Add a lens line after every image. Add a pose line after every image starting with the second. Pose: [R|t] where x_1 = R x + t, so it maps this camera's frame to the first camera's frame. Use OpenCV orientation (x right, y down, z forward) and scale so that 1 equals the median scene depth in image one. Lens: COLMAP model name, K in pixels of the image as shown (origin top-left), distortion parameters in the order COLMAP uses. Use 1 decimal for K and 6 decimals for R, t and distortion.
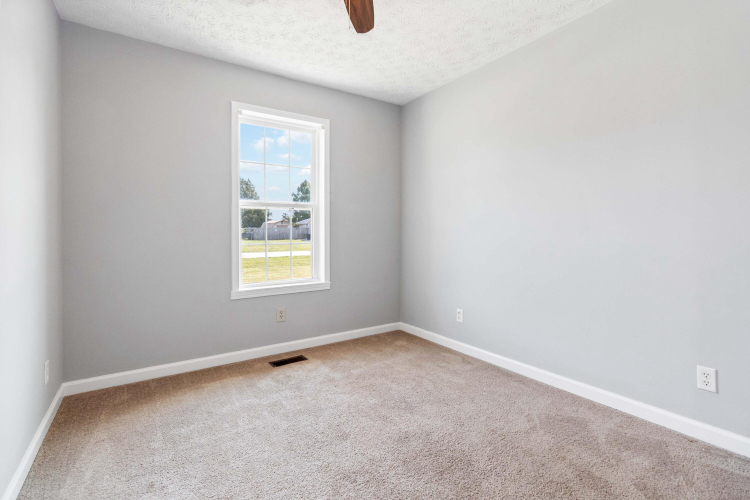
lens RADIAL K [[351.7, 0, 377.7], [0, 351.7, 234.1], [0, 0, 1]] dist [0.001690, 0.000056]
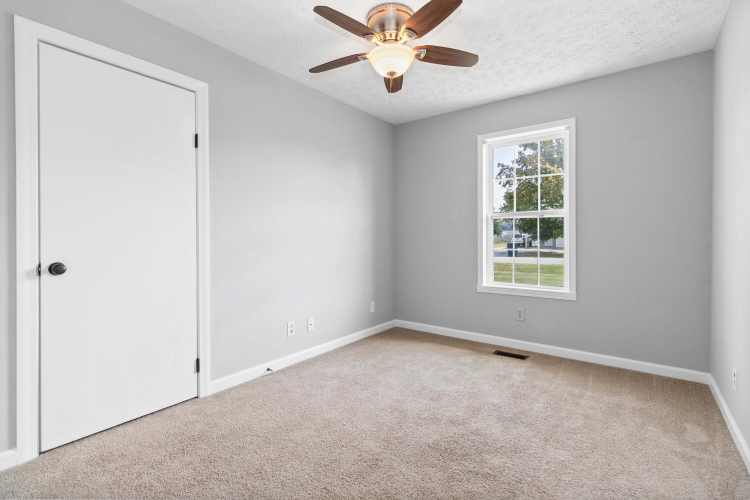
lens RADIAL K [[353.6, 0, 377.7], [0, 353.6, 237.5], [0, 0, 1]] dist [-0.000023, 0.000209]
pose [[0.314500, 0.002968, -0.949253, 0.690061], [-0.001730, 0.999995, 0.002554, -0.012807], [0.949256, 0.000839, 0.314504, 0.256497]]
